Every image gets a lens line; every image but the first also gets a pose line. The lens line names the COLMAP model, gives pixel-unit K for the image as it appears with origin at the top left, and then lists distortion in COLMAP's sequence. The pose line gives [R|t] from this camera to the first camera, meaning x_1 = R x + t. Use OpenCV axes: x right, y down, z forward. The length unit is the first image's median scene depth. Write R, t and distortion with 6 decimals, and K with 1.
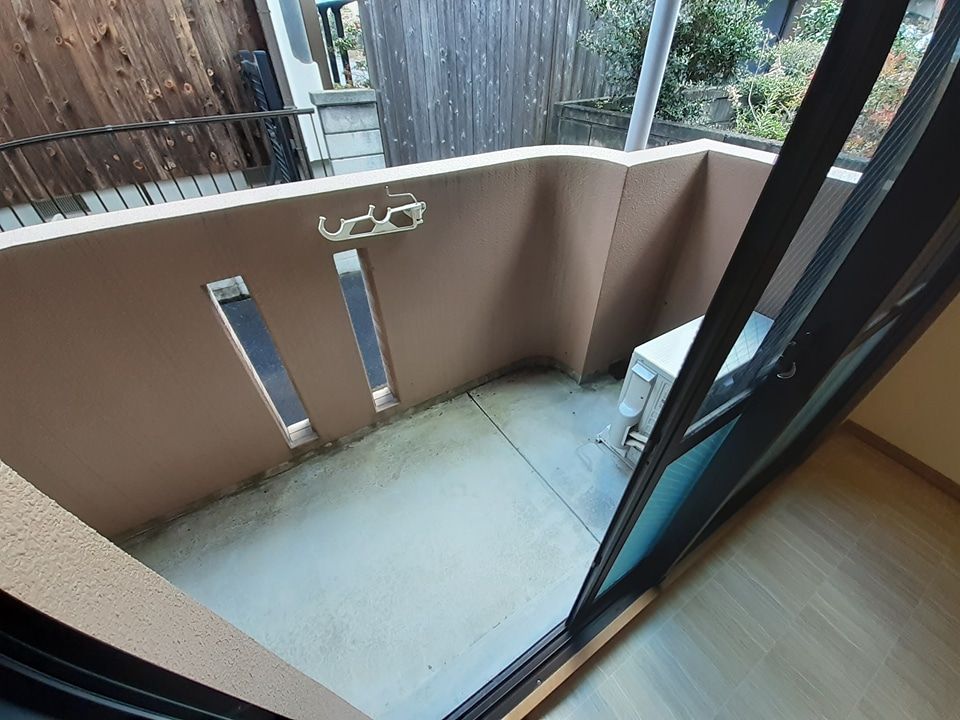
lens RADIAL K [[377.8, 0, 488.1], [0, 377.8, 362.9], [0, 0, 1]] dist [0.009798, -0.013077]
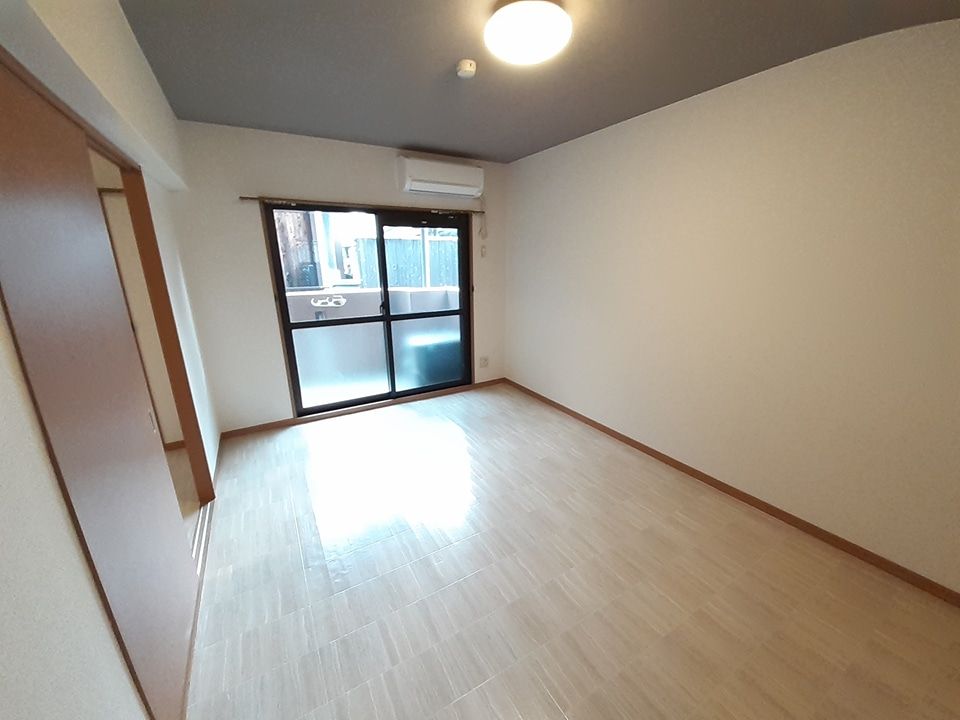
lens RADIAL K [[377.8, 0, 488.1], [0, 377.8, 362.9], [0, 0, 1]] dist [0.009798, -0.013077]
pose [[0.999442, 0.002487, -0.033297, 0.343560], [-0.016615, 0.902040, -0.431333, 0.429232], [0.028963, 0.431645, 0.901578, -0.495599]]
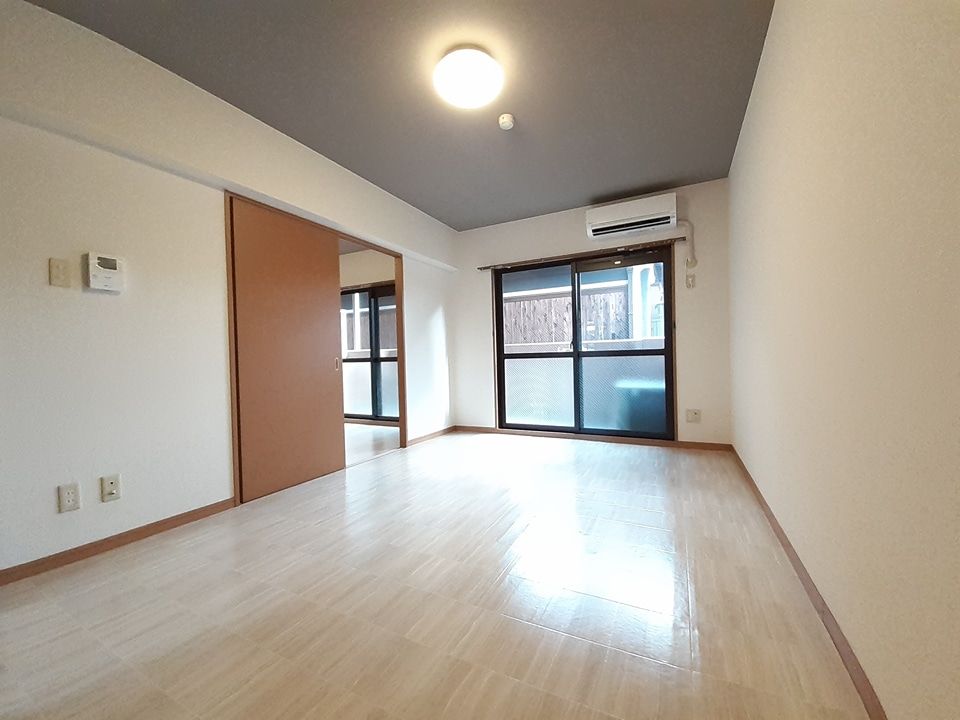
lens RADIAL K [[377.8, 0, 488.1], [0, 377.8, 362.9], [0, 0, 1]] dist [0.009798, -0.013077]
pose [[0.511944, -0.004799, -0.859005, 0.716887], [-0.548513, 0.767755, -0.331188, 0.411576], [0.661095, 0.640725, 0.390416, -0.285467]]
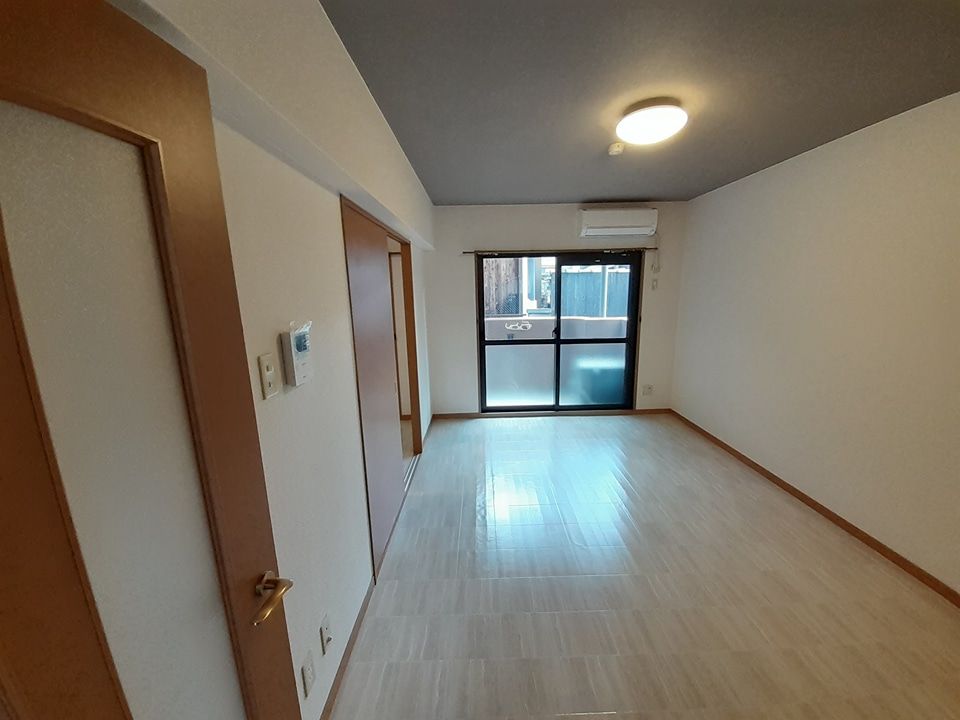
lens RADIAL K [[377.8, 0, 488.1], [0, 377.8, 362.9], [0, 0, 1]] dist [0.009798, -0.013077]
pose [[0.850879, 0.084362, -0.518543, 0.445621], [-0.331559, 0.851860, -0.405467, 0.486881], [0.407520, 0.516931, 0.752801, -0.574131]]
